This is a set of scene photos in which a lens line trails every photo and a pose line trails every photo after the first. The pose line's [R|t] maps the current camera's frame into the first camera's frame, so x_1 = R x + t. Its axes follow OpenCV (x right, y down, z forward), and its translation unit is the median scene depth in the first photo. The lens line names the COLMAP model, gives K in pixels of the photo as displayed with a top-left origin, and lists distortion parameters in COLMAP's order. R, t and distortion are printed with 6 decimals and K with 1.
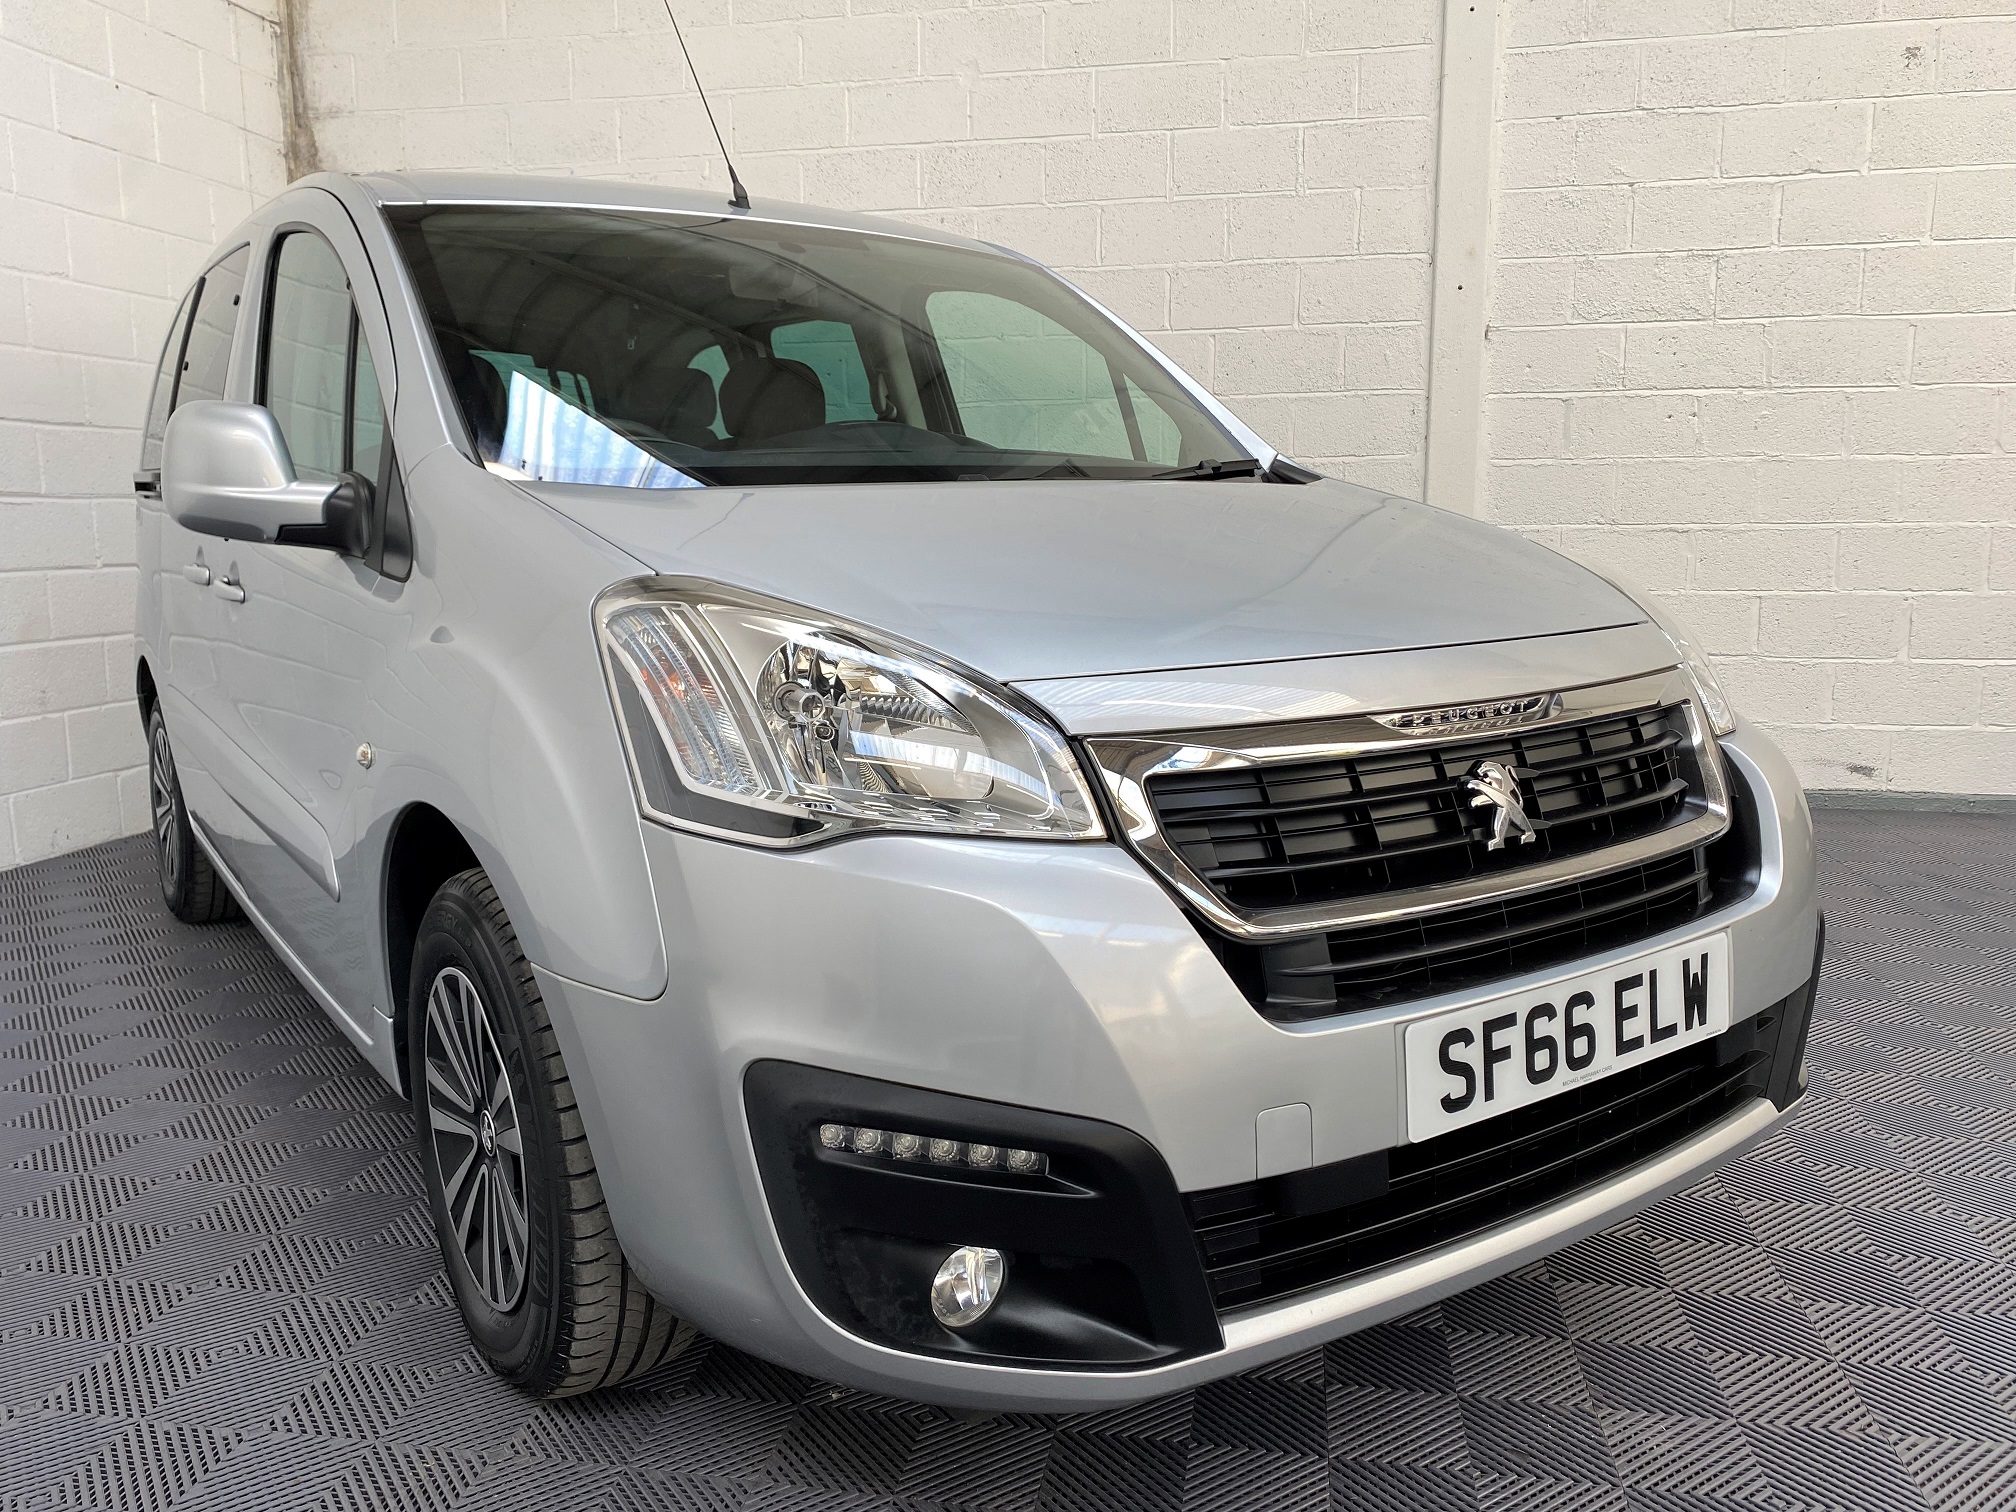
lens RADIAL K [[1547.5, 0, 992.1], [0, 1547.5, 753.9], [0, 0, 1]] dist [0.019229, -0.006371]
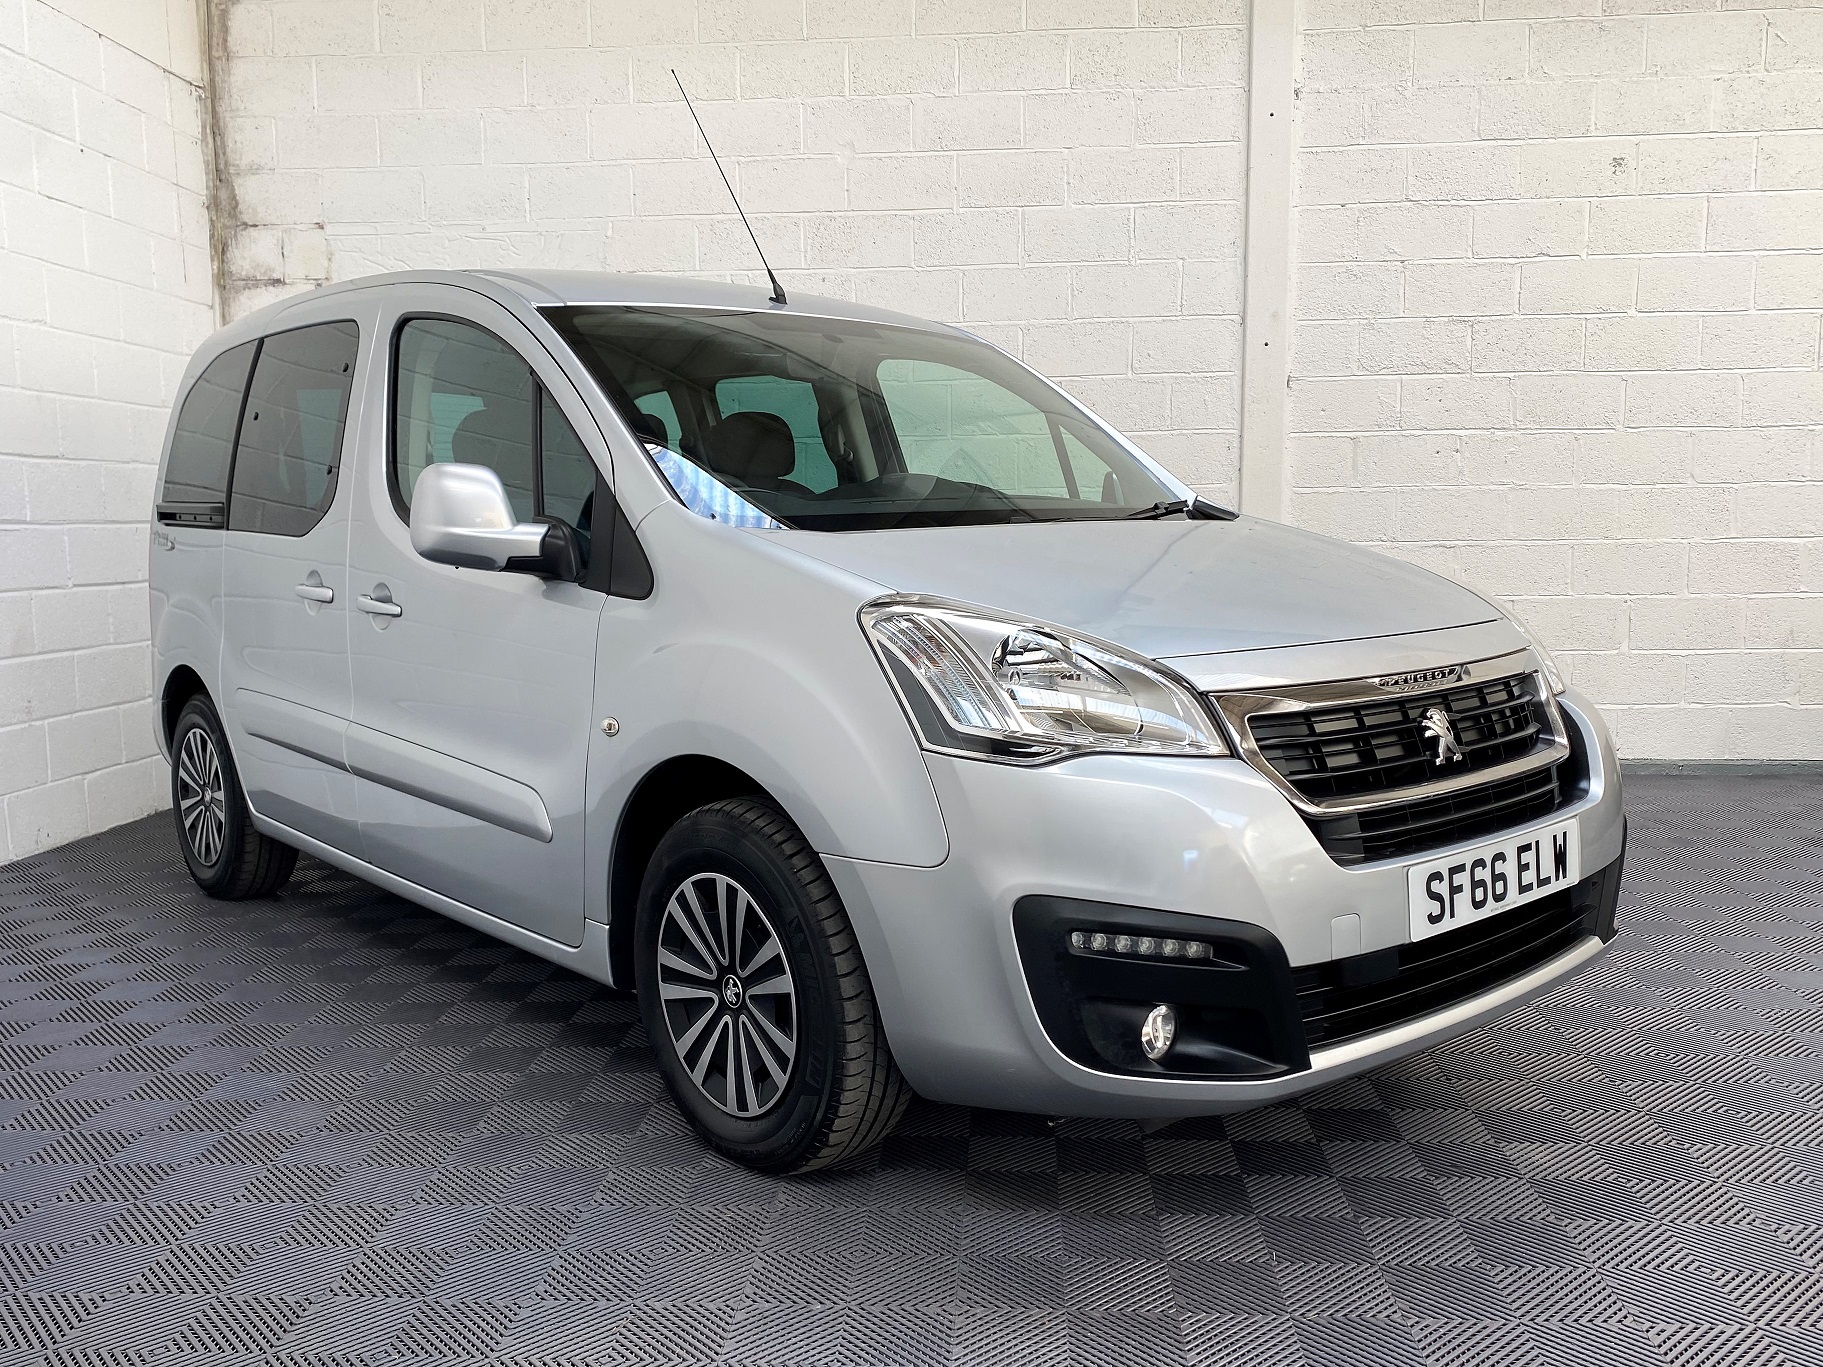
lens RADIAL K [[1567.0, 0, 890.6], [0, 1567.0, 736.2], [0, 0, 1]] dist [0.079982, -0.144989]
pose [[0.992937, -0.019092, 0.117093, -0.360050], [0.021299, 0.999618, -0.017626, 0.043856], [-0.116711, 0.019995, 0.992965, -0.448320]]
